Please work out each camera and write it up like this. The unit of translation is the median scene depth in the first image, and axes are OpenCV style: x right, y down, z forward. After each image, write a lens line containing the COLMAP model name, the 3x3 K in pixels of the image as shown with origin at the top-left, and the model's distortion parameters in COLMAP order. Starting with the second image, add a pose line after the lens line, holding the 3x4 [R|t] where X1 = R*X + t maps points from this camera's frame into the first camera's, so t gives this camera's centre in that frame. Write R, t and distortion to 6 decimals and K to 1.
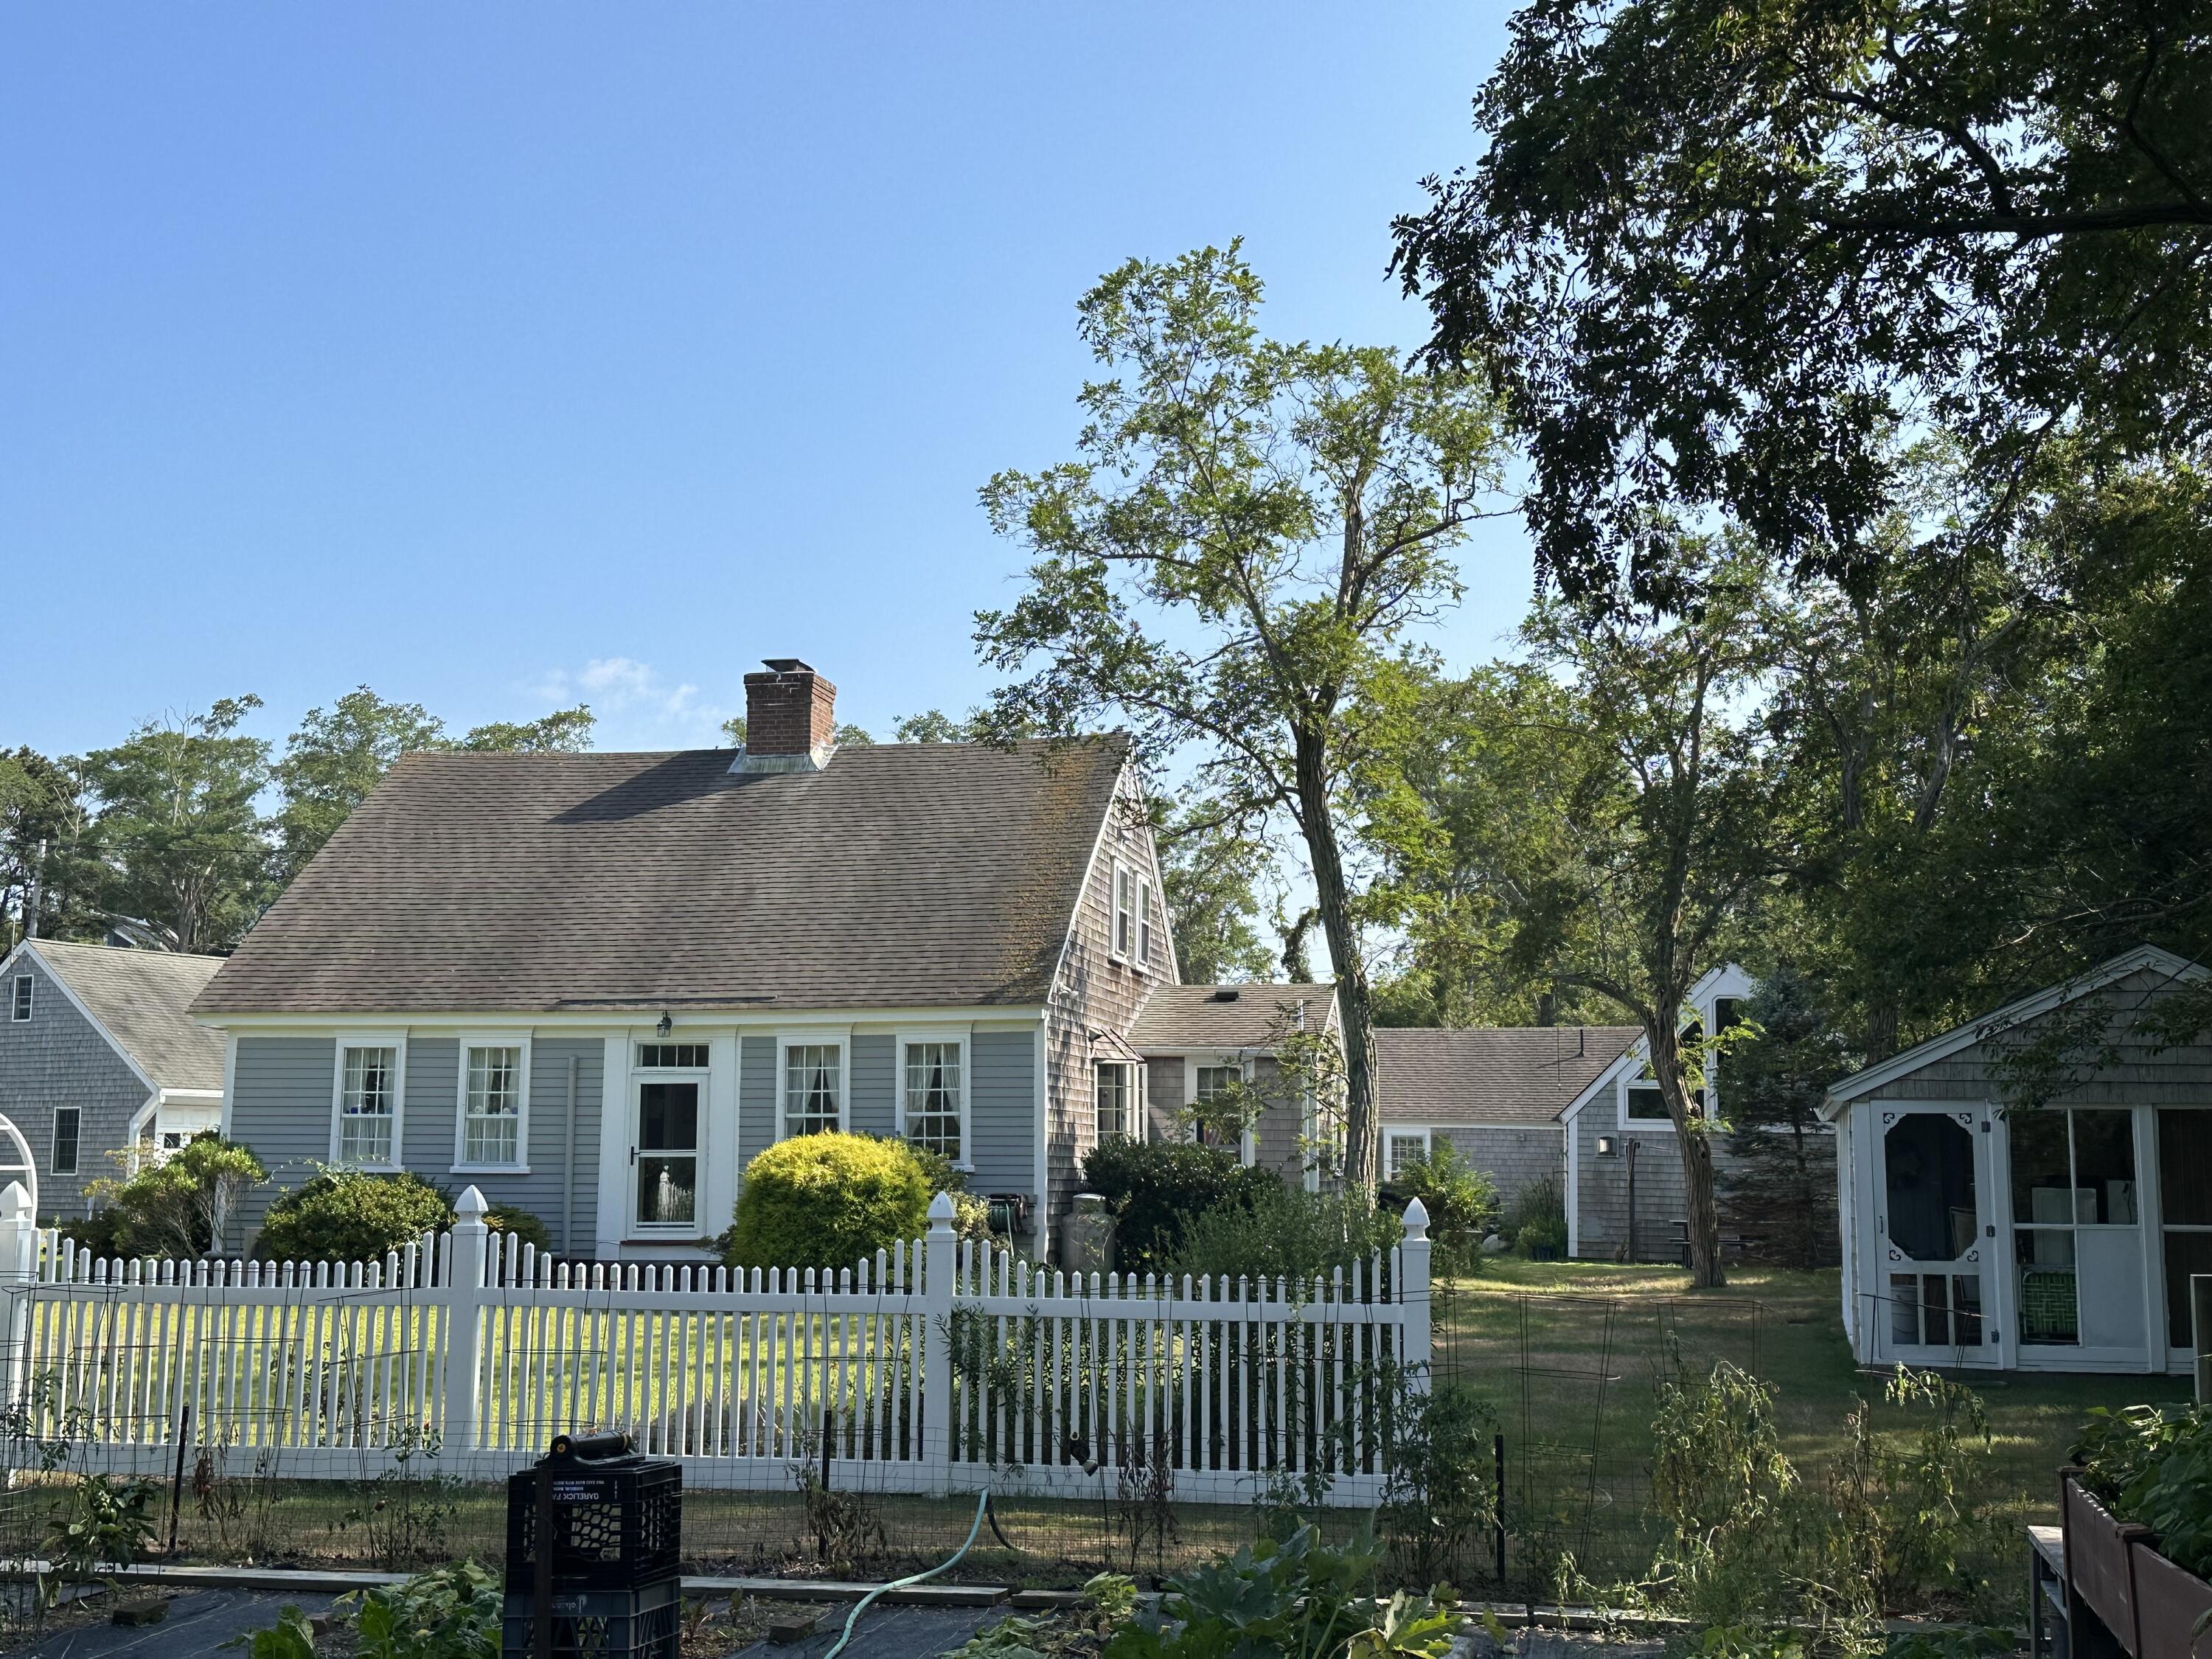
lens RADIAL K [[2571.3, 0, 1104.5], [0, 2571.3, 858.7], [0, 0, 1]] dist [0.180709, -0.307964]
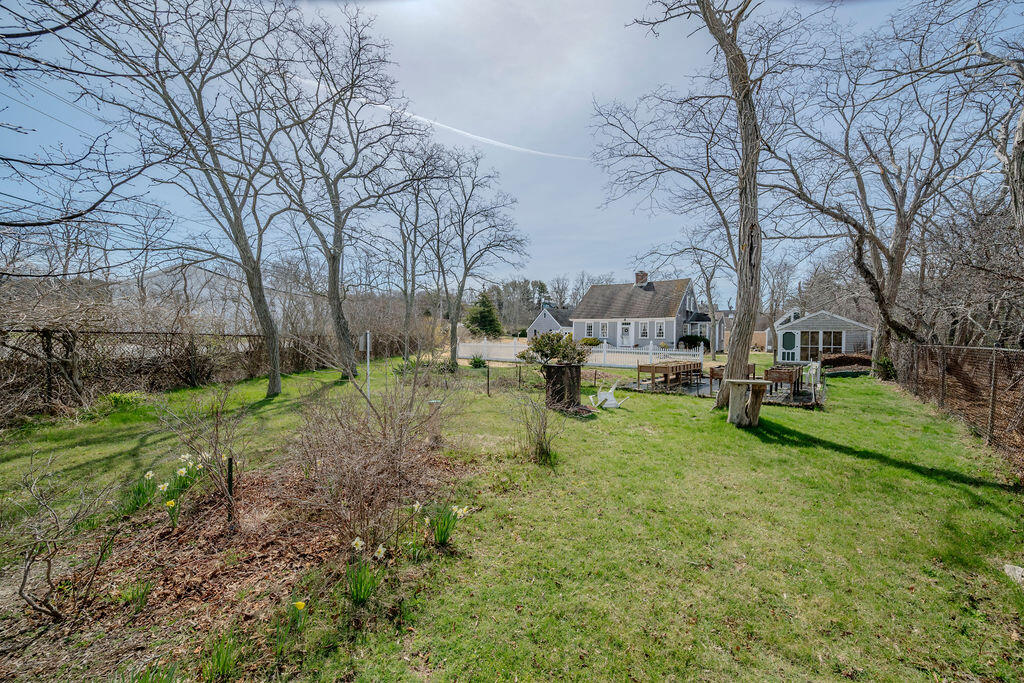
lens RADIAL K [[425.8, 0, 500.2], [0, 425.8, 330.1], [0, 0, 1]] dist [-0.001692, -0.000157]
pose [[0.894489, 0.003889, -0.447073, 0.076948], [0.040039, 0.995248, 0.088765, -0.039191], [0.445293, -0.097300, 0.890082, -0.363458]]
